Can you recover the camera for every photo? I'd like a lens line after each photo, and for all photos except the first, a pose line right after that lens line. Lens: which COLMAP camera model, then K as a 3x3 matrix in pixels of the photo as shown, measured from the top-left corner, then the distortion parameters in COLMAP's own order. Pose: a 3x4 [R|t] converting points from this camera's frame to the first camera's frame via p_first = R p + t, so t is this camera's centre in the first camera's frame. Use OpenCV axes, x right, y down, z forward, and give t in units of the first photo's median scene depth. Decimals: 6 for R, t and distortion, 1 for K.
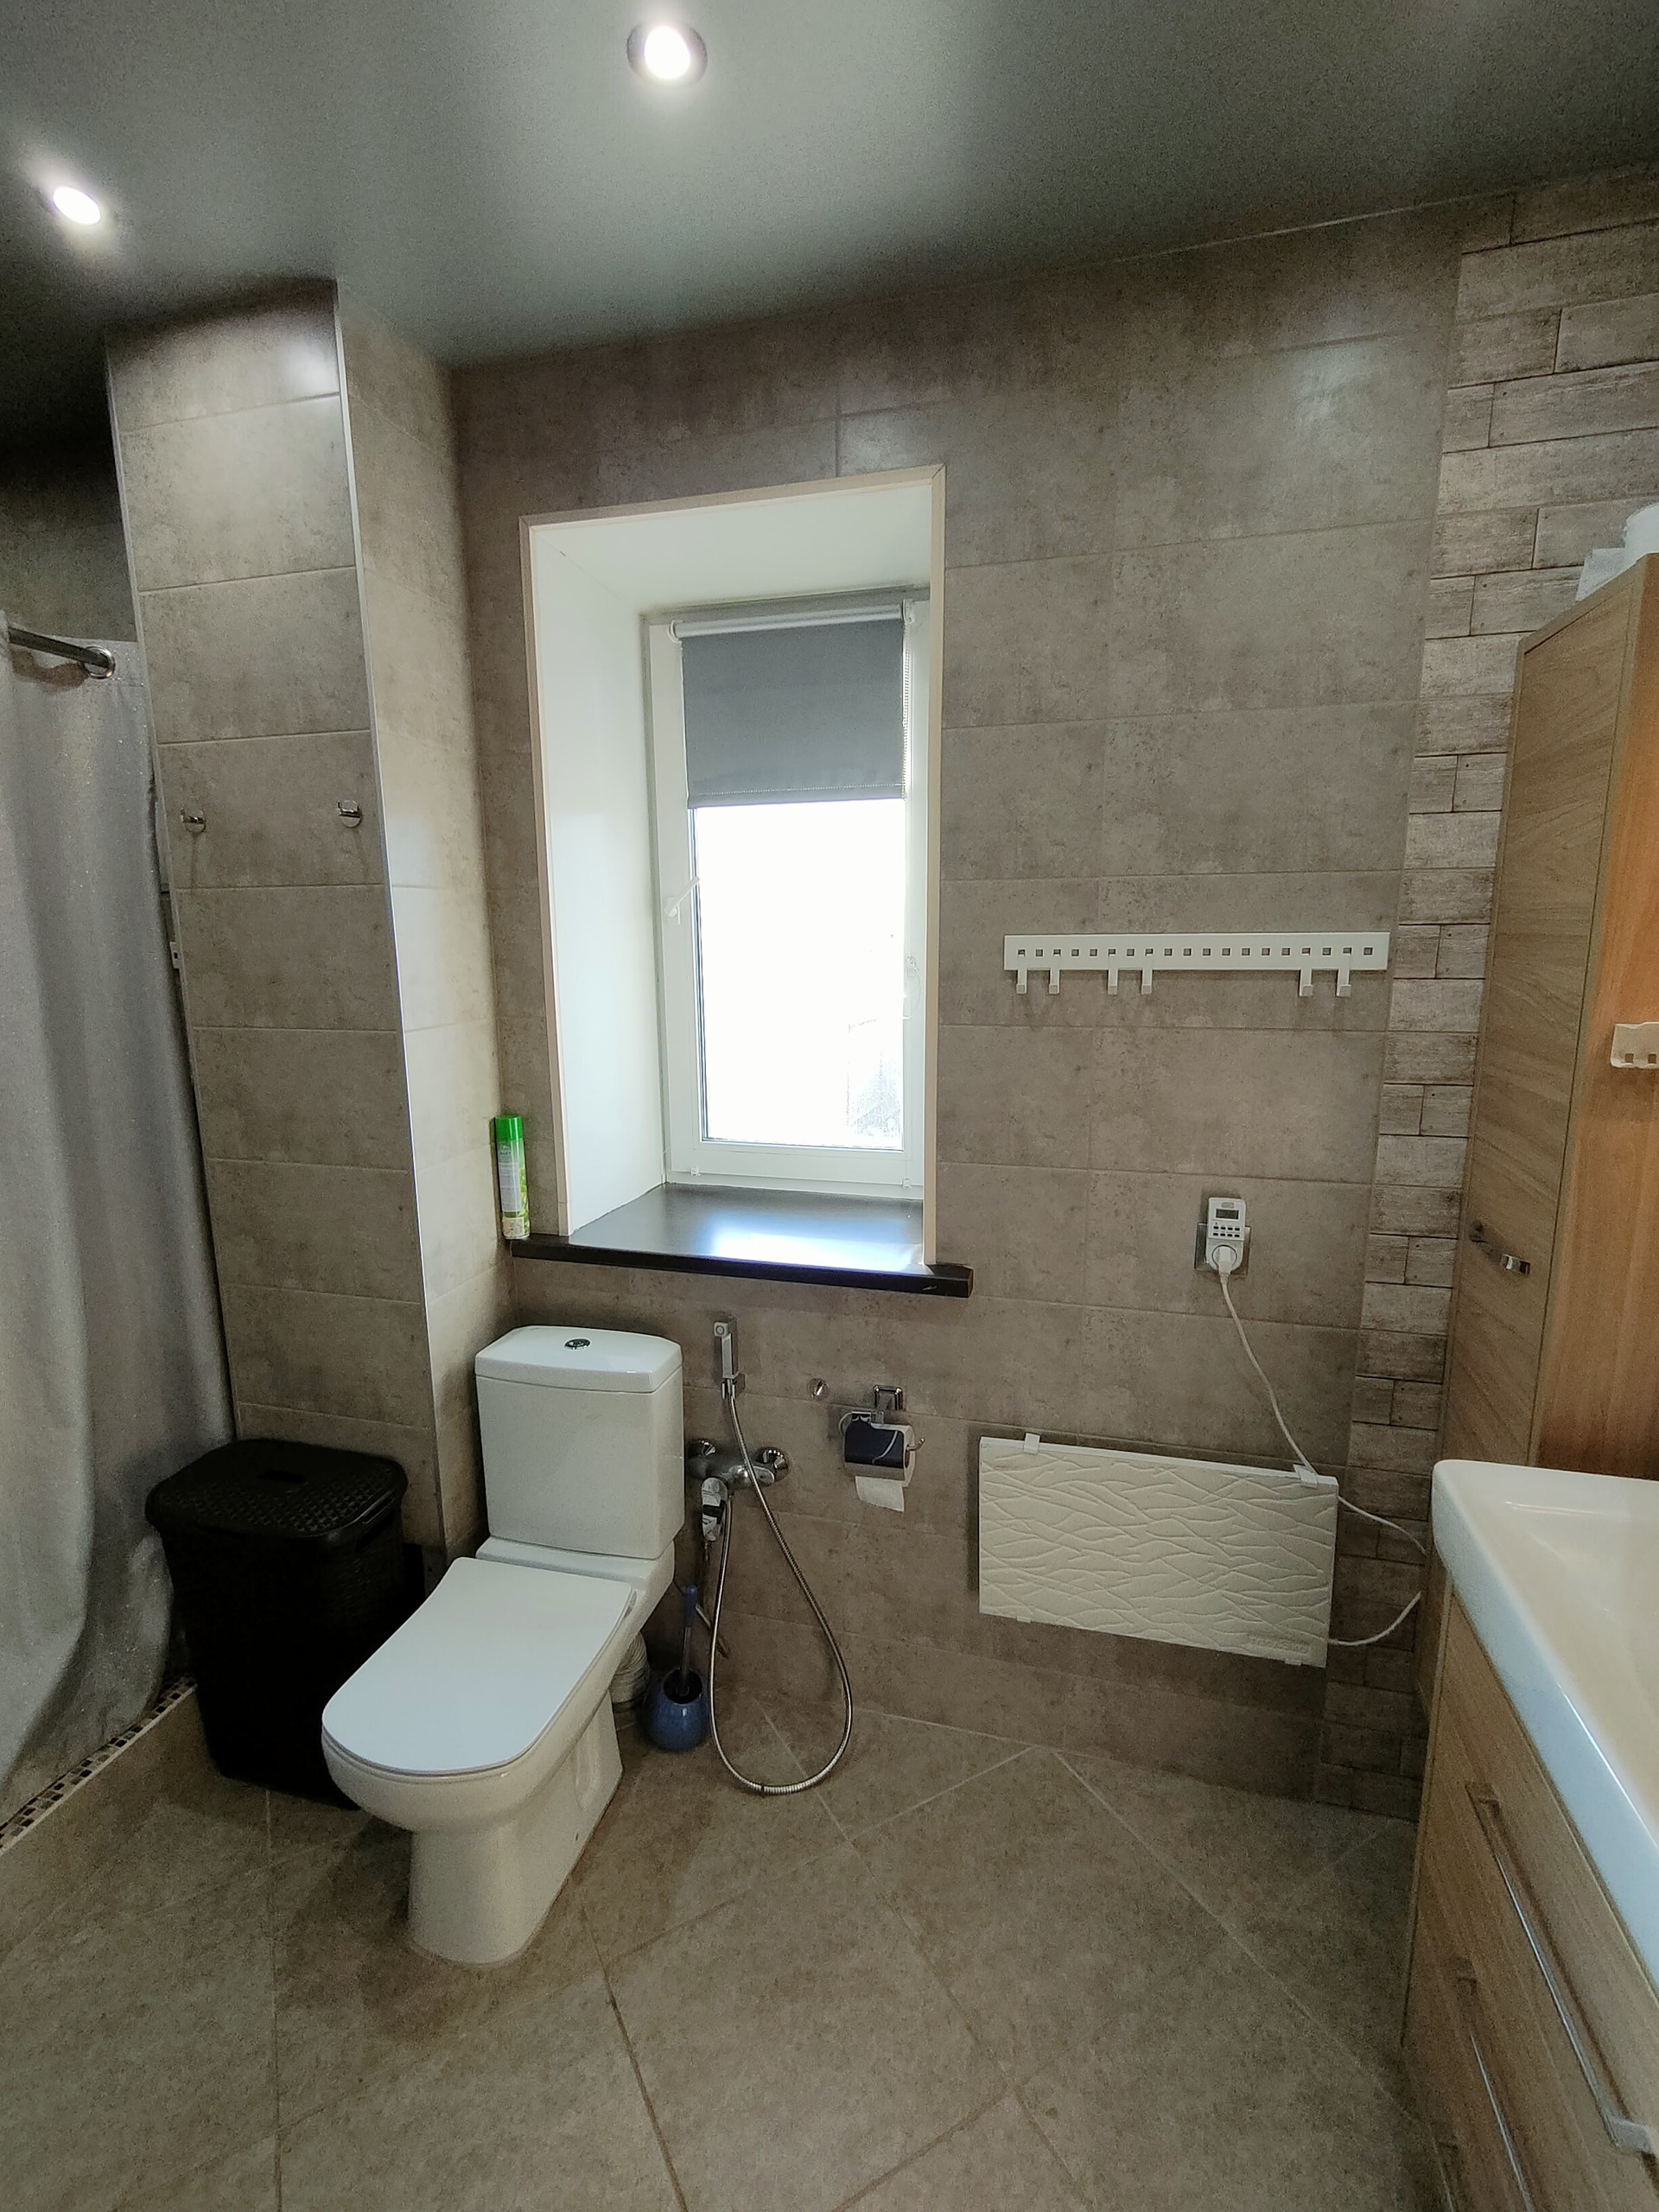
lens RADIAL K [[1009.2, 0, 832.8], [0, 1009.2, 1115.1], [0, 0, 1]] dist [0.000058, 0.000683]
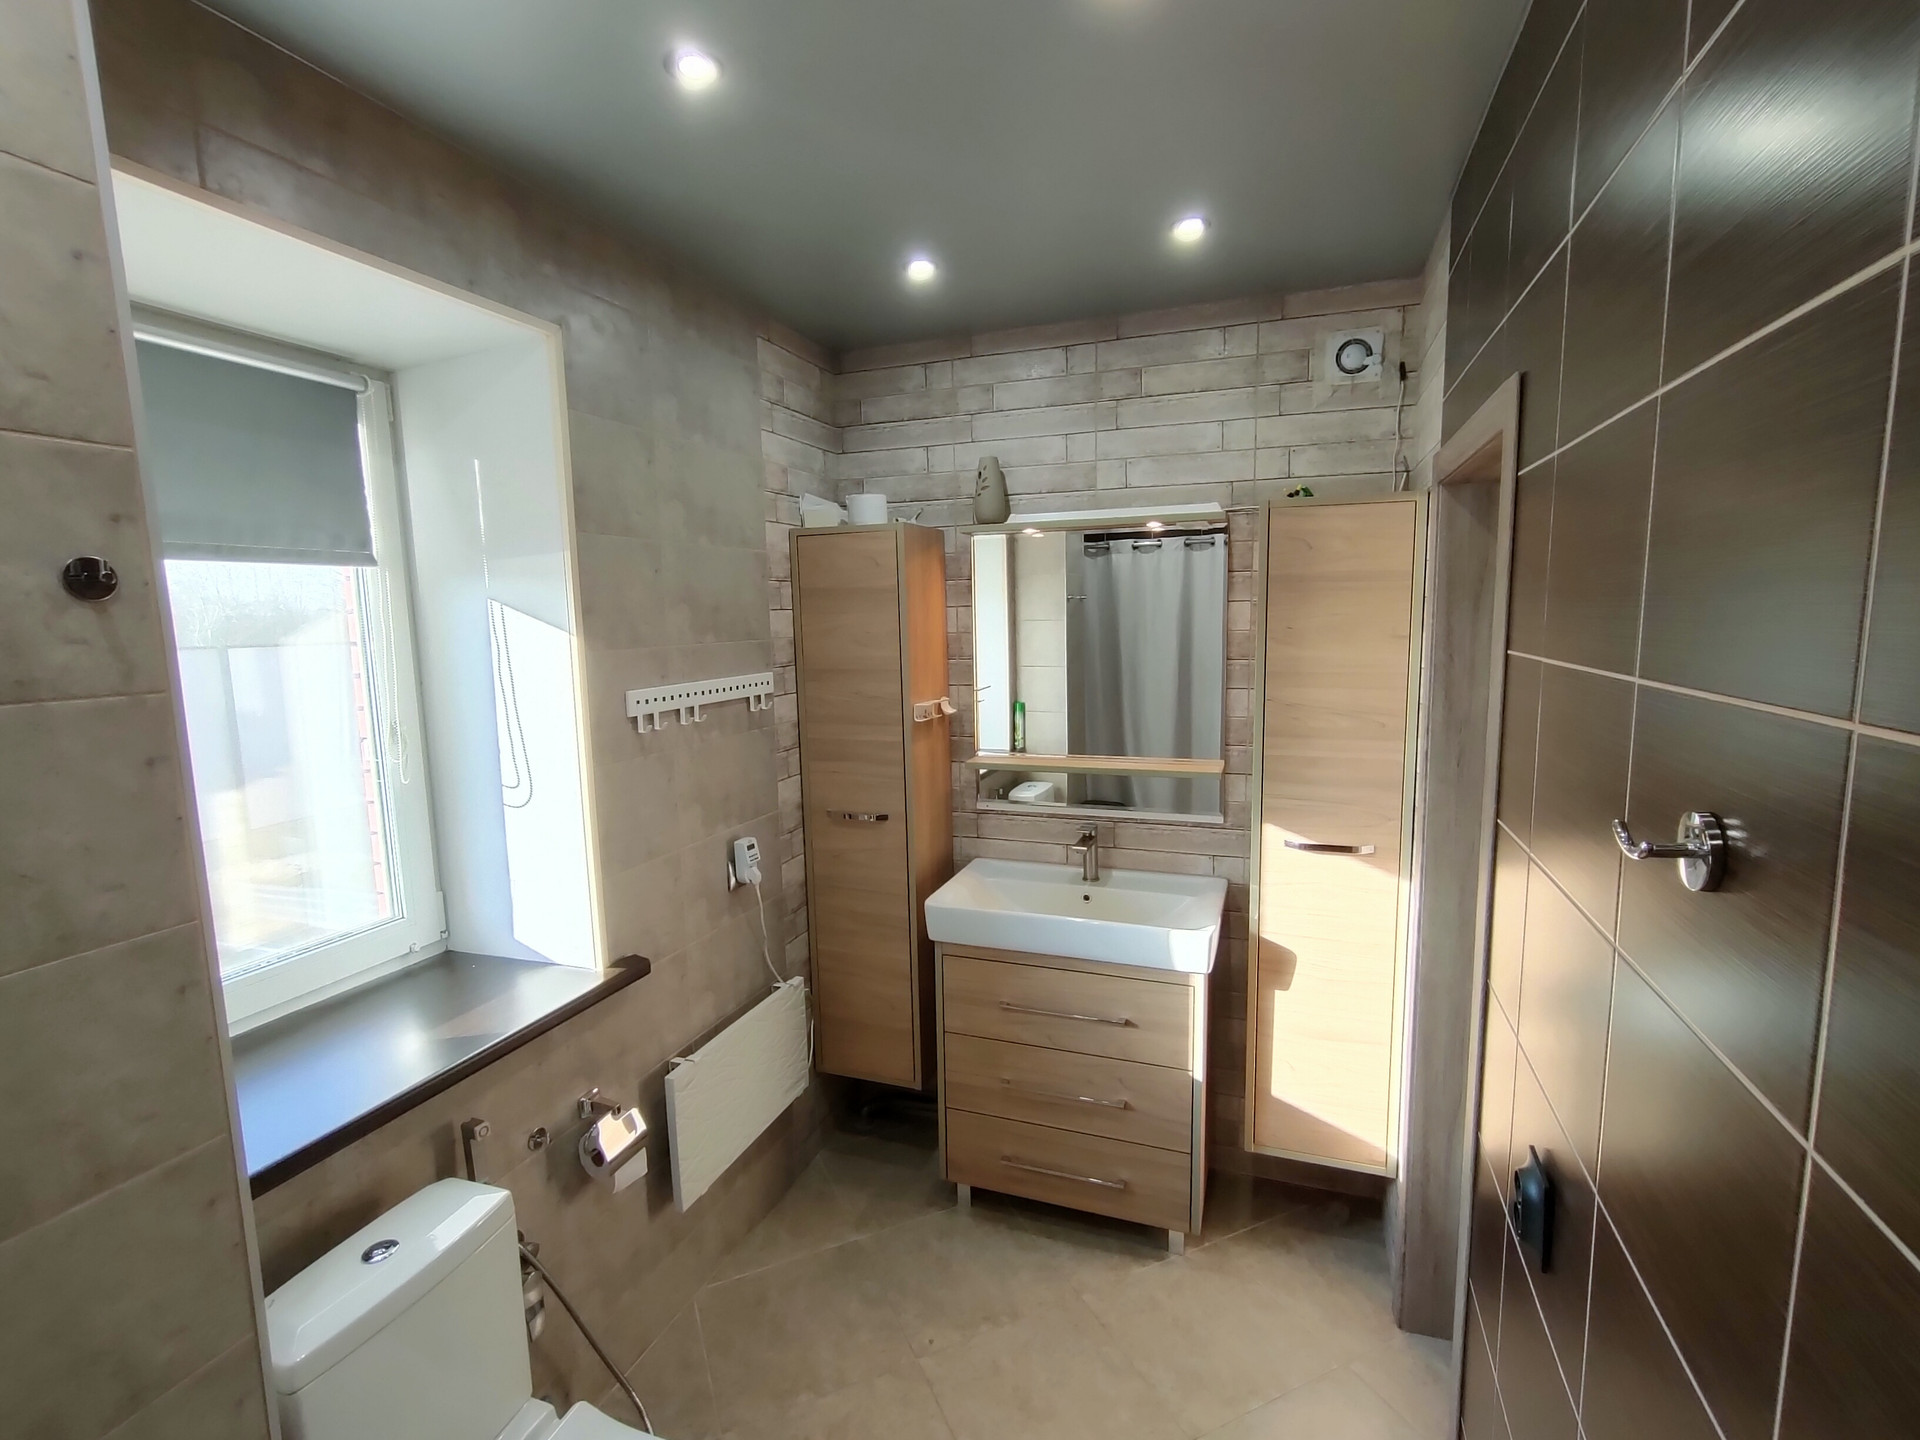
lens RADIAL K [[876.0, 0, 967.9], [0, 876.0, 717.5], [0, 0, 1]] dist [0.000058, 0.000683]
pose [[0.081785, -0.112016, 0.990335, -0.969635], [0.191953, 0.976831, 0.094636, -0.175304], [-0.977990, 0.182358, 0.101392, 0.481541]]
